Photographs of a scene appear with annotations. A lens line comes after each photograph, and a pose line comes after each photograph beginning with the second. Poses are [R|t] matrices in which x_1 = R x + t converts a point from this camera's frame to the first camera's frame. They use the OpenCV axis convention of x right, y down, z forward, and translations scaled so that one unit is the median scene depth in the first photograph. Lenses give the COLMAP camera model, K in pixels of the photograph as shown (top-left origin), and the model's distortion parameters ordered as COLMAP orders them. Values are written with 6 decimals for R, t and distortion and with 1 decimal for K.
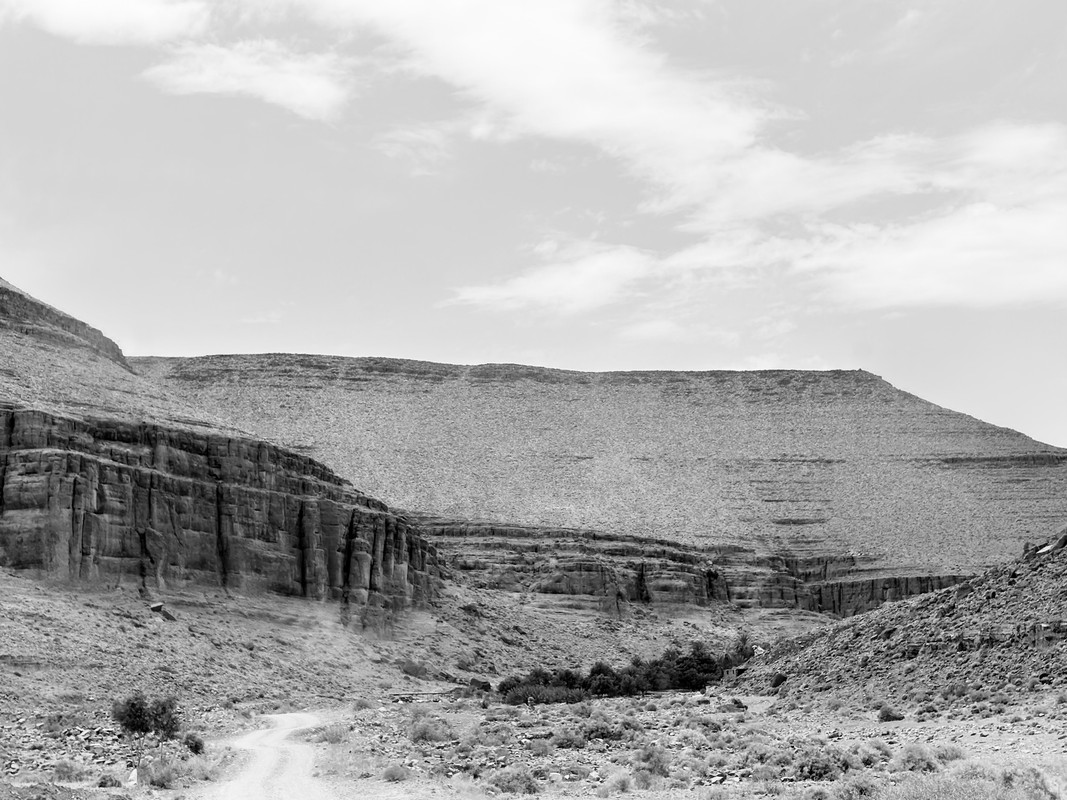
lens RADIAL K [[1778.8, 0, 533.7], [0, 1778.8, 400.0], [0, 0, 1]] dist [0.158548, 0.000000]
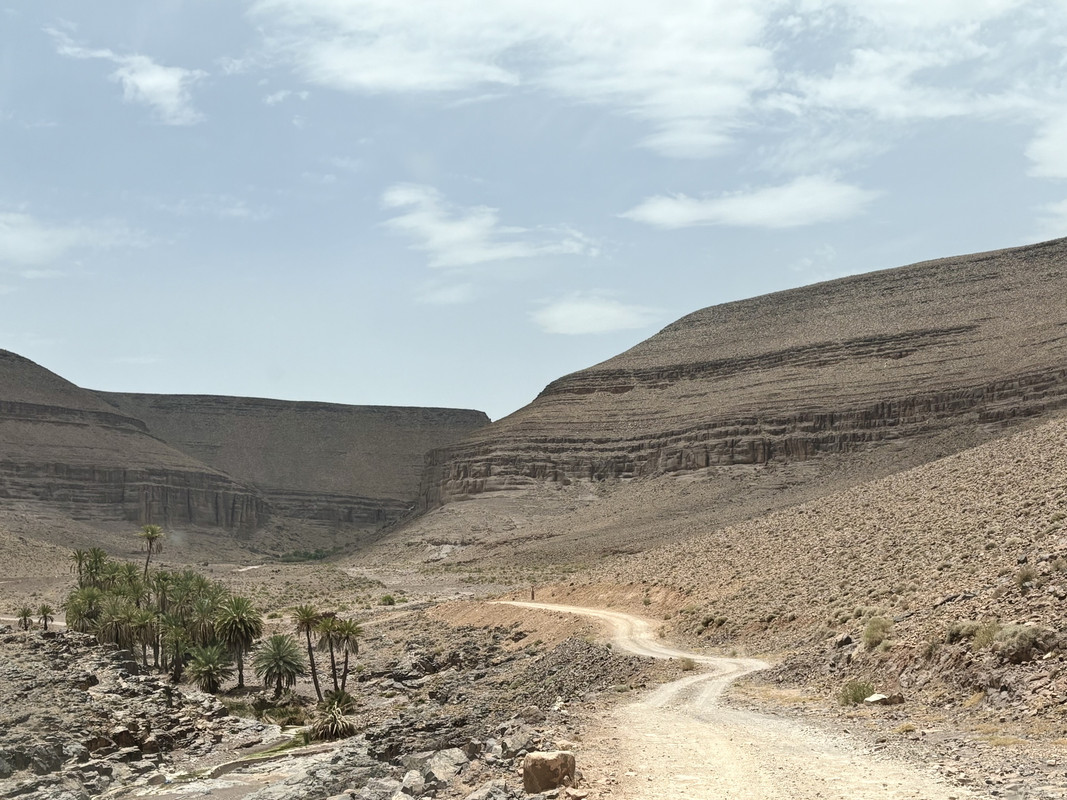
lens RADIAL K [[1519.4, 0, 534.3], [0, 1519.4, 400.0], [0, 0, 1]] dist [0.100308, 0.000000]
pose [[0.996662, 0.013882, 0.080454, 0.148043], [-0.019270, 0.997595, 0.066577, -0.216998], [-0.079336, -0.067905, 0.994532, -1.213546]]
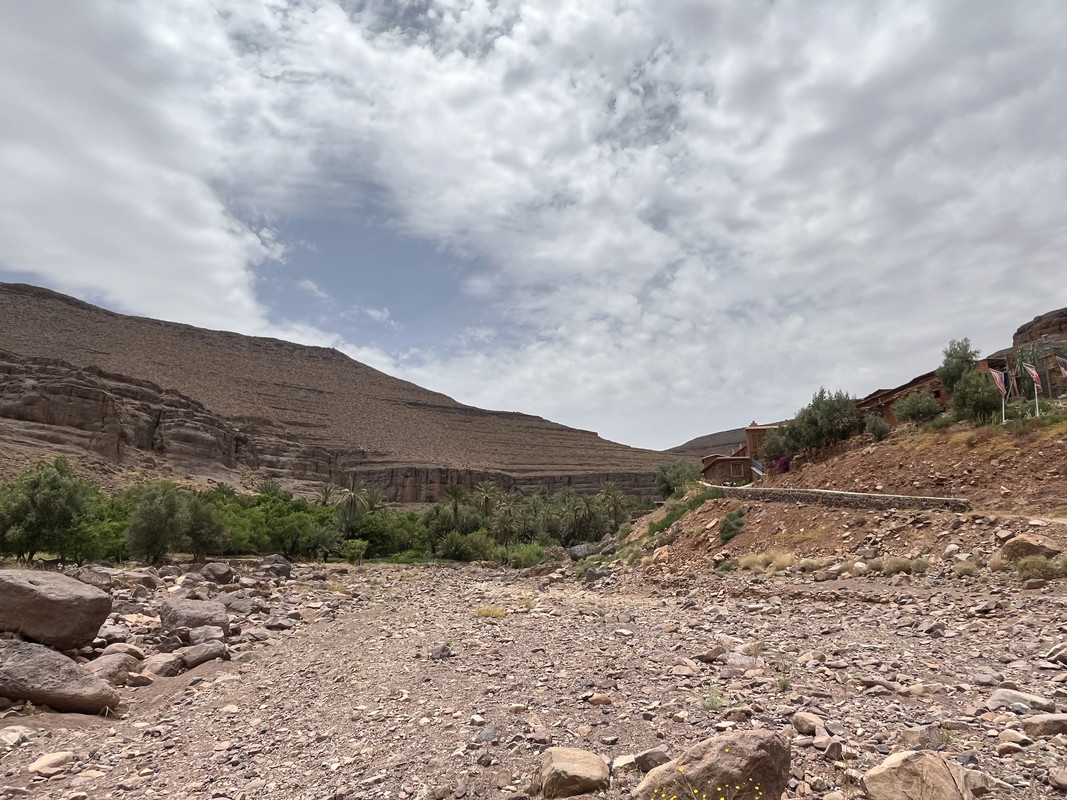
lens RADIAL K [[674.8, 0, 530.1], [0, 674.8, 401.5], [0, 0, 1]] dist [0.000684, -0.007987]
pose [[0.817401, 0.179932, 0.547247, 0.029329], [-0.129300, 0.983036, -0.130086, 0.108595], [-0.561370, 0.035573, 0.826800, 0.652202]]
